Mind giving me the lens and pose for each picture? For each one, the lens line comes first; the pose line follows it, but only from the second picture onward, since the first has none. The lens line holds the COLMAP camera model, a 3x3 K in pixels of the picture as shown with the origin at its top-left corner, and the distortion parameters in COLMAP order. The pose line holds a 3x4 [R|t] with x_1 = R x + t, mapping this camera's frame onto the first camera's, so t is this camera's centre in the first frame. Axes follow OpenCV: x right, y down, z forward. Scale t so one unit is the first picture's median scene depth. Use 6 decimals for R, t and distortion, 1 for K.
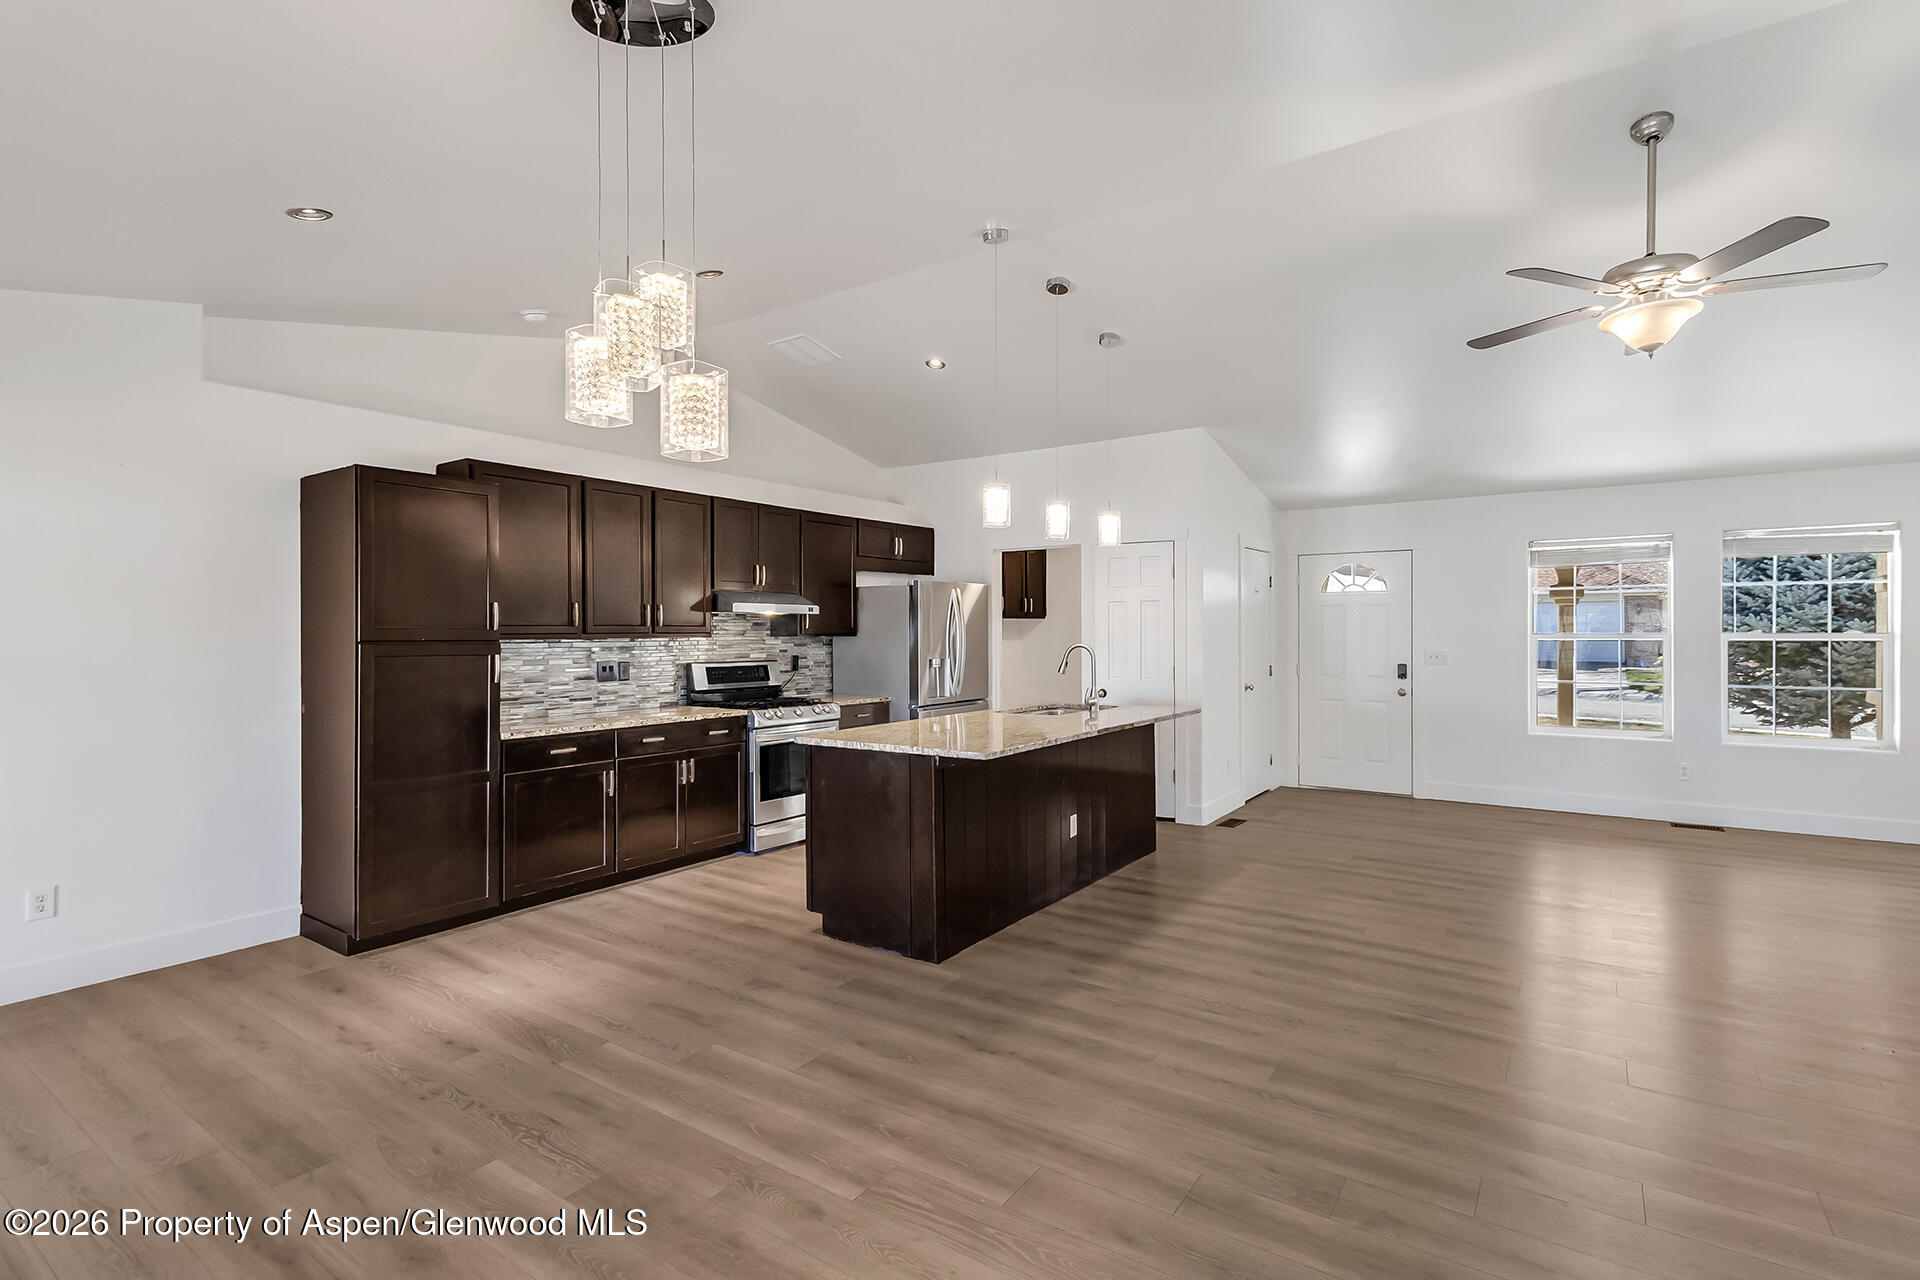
lens RADIAL K [[890.6, 0, 982.5], [0, 890.6, 617.8], [0, 0, 1]] dist [0.000109, -0.000167]
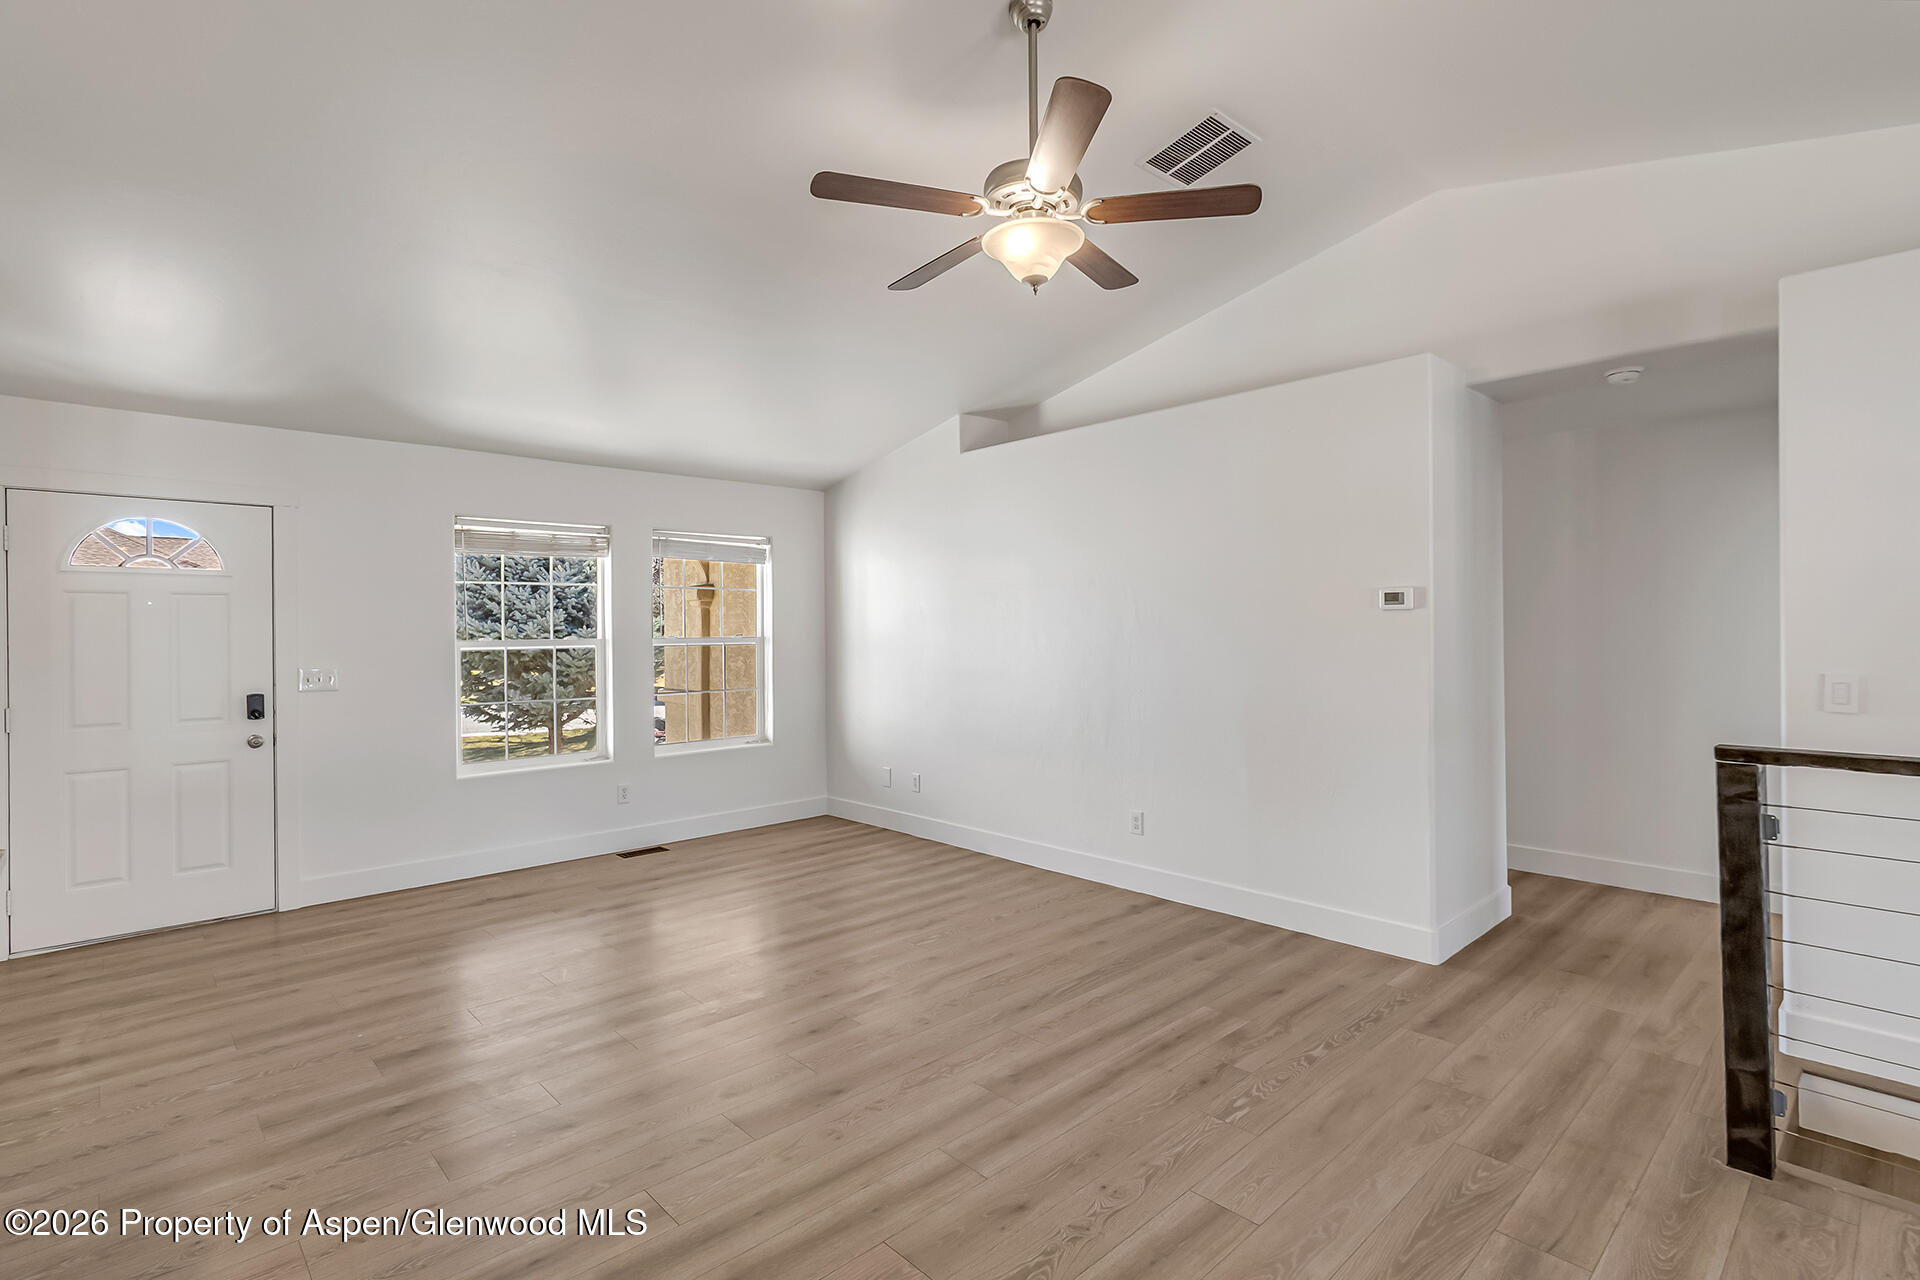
lens RADIAL K [[919.4, 0, 960.0], [0, 919.4, 640.0], [0, 0, 1]] dist [0.001882, 0.000163]
pose [[0.213667, -0.008432, 0.976870, -0.041848], [-0.005369, 0.999938, 0.009805, 0.007072], [-0.976892, -0.007339, 0.213608, 0.465296]]
